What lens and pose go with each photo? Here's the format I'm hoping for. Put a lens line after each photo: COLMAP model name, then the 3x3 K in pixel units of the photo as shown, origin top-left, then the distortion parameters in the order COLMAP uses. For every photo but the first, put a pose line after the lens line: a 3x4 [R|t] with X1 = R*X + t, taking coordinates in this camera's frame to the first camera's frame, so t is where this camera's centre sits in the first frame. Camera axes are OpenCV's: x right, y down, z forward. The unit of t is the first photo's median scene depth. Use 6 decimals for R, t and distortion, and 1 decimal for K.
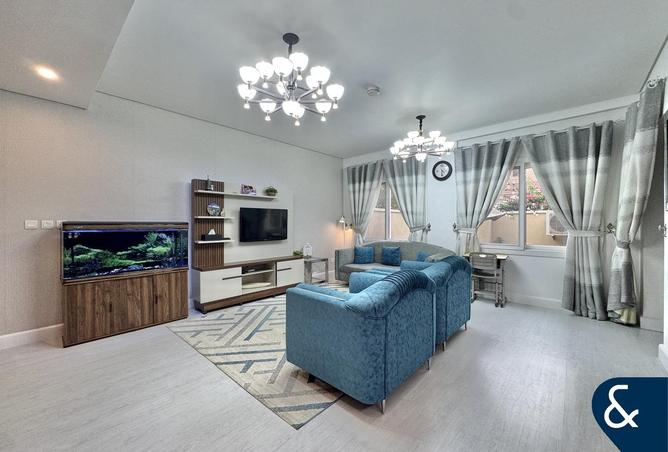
lens RADIAL K [[265.6, 0, 334.0], [0, 265.6, 226.0], [0, 0, 1]] dist [-0.000154, -0.000039]
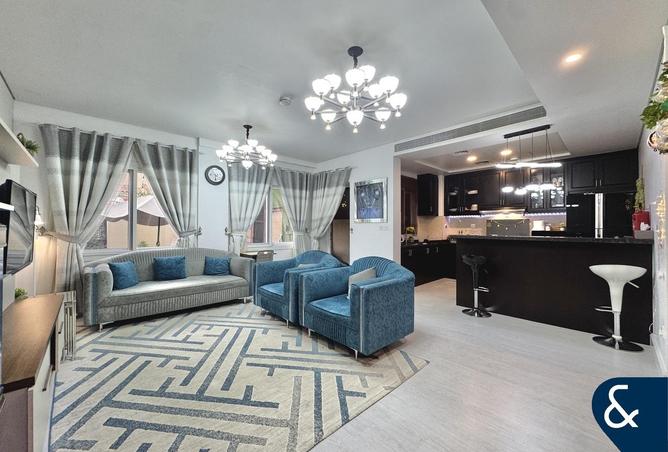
lens RADIAL K [[265.6, 0, 334.0], [0, 265.6, 226.0], [0, 0, 1]] dist [-0.000154, -0.000039]
pose [[0.085477, 0.008233, 0.996306, -0.619028], [0.006493, 0.999940, -0.008820, -0.002817], [-0.996319, 0.007223, 0.085419, 0.511216]]
